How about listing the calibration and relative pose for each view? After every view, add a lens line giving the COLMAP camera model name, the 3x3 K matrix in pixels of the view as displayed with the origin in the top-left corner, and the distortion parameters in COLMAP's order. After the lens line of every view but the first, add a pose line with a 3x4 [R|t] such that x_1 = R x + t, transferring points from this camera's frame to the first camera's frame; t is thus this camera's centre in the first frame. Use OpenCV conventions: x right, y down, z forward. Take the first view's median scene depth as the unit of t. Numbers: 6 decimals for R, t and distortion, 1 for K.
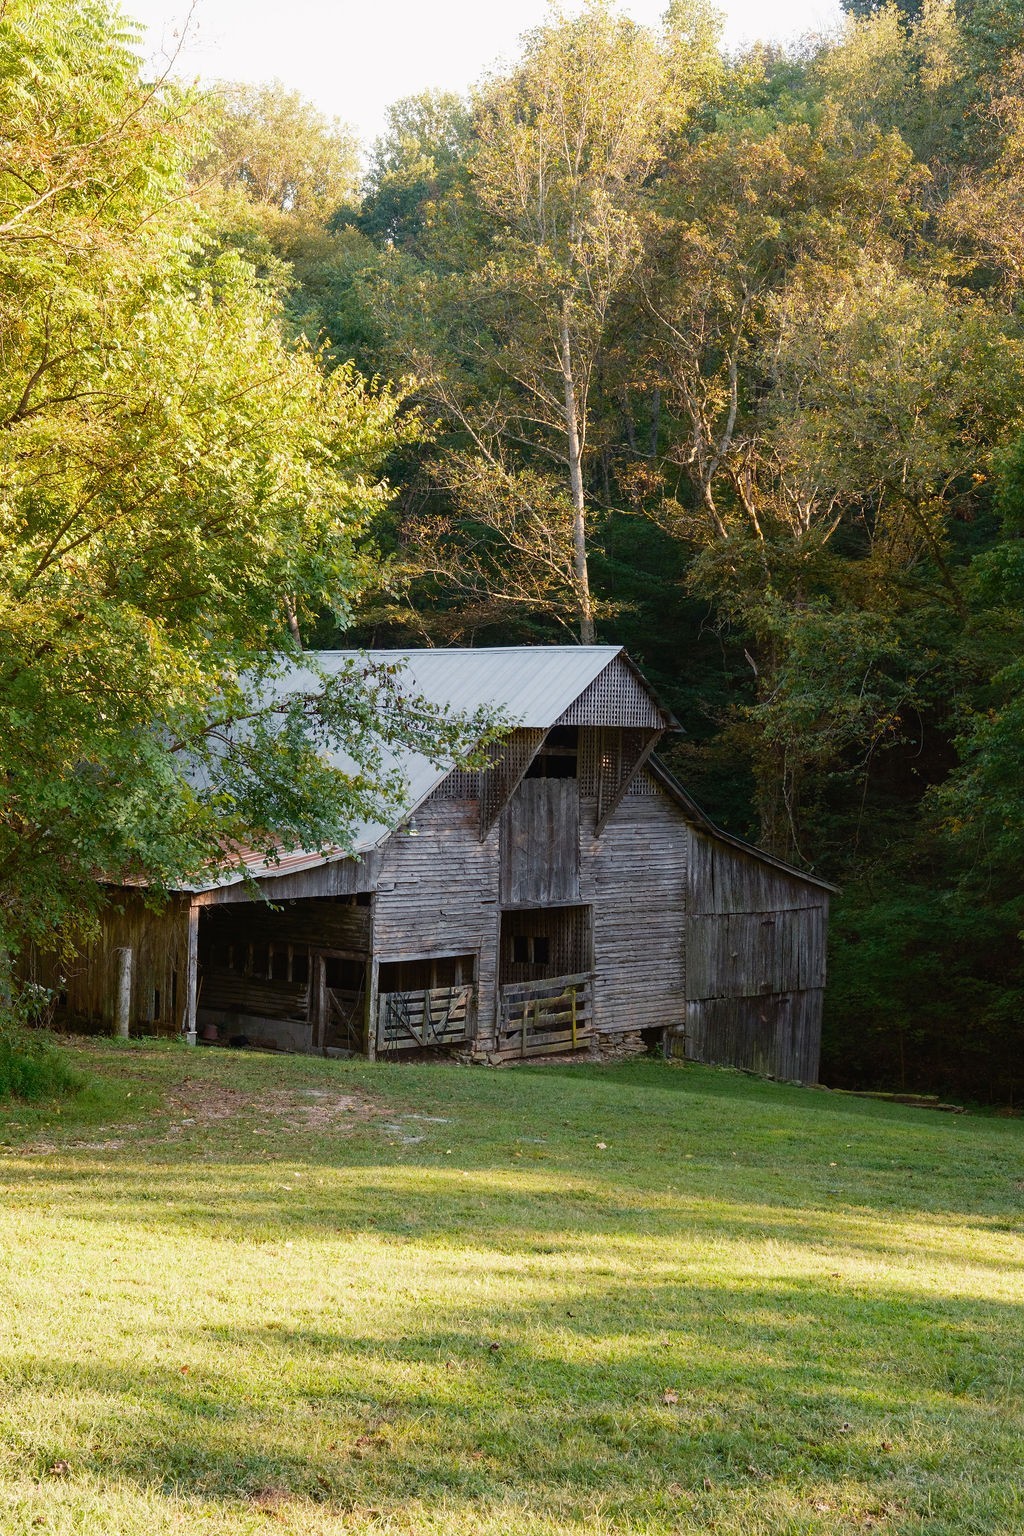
lens RADIAL K [[2307.6, 0, 511.9], [0, 2307.6, 730.7], [0, 0, 1]] dist [0.136182, -0.022482]
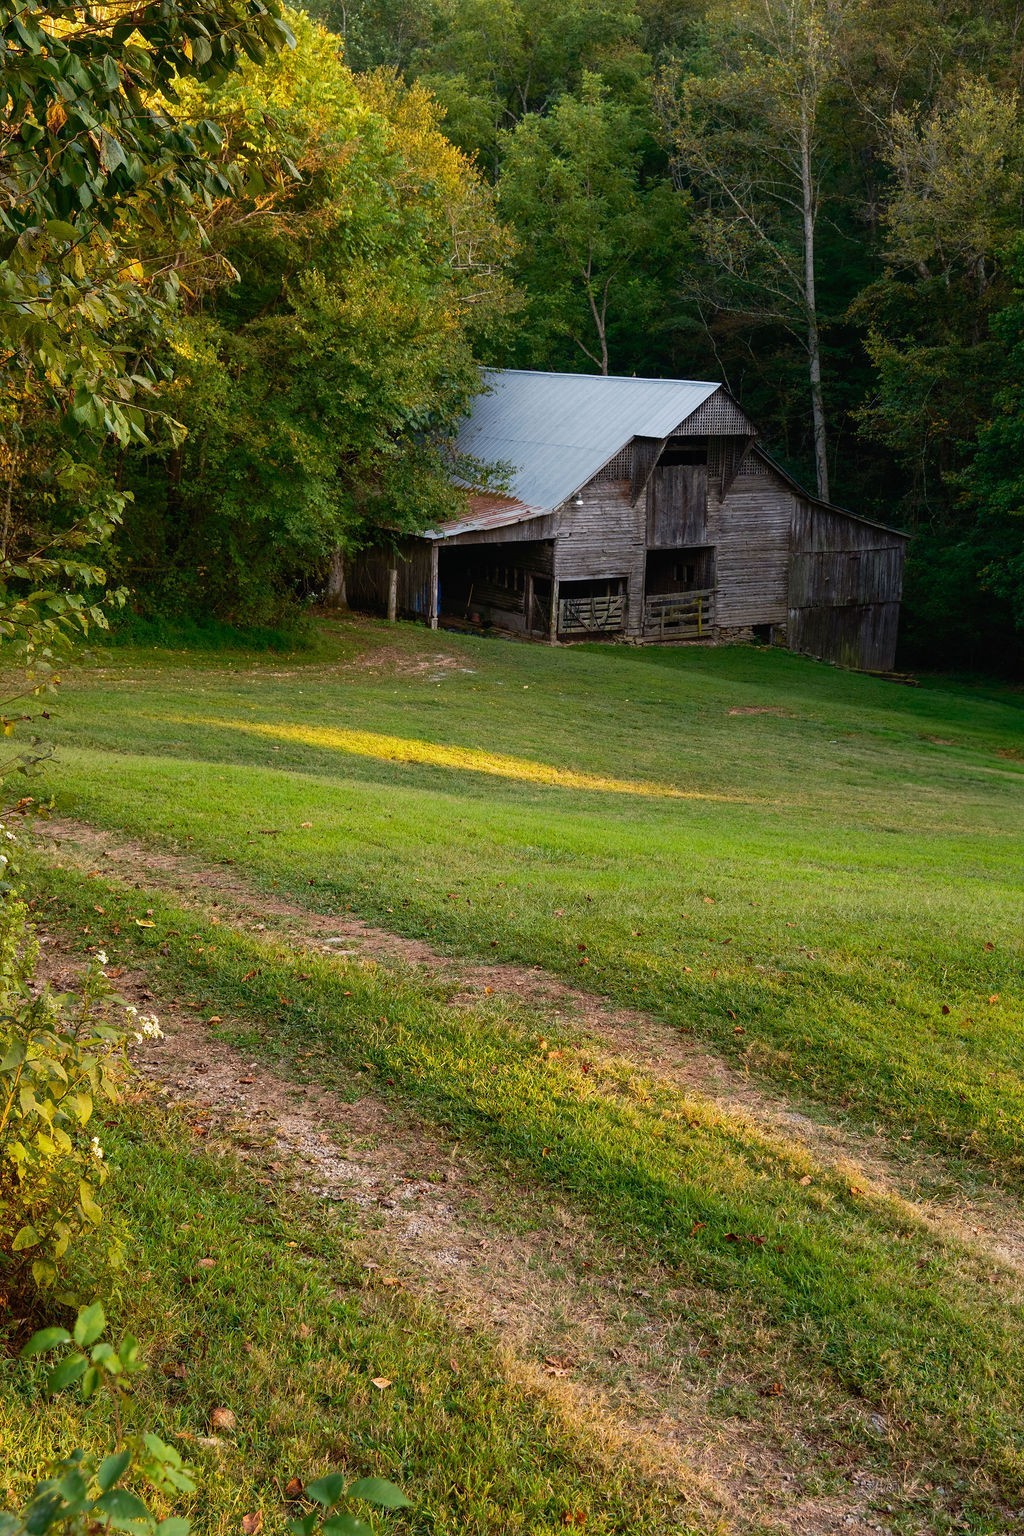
lens RADIAL K [[2307.6, 0, 511.9], [0, 2307.6, 730.7], [0, 0, 1]] dist [0.136182, -0.022482]
pose [[0.956780, 0.052325, -0.286068, 0.368379], [0.002313, 0.982280, 0.187406, -0.098761], [0.290804, -0.179968, 0.939704, -0.552072]]
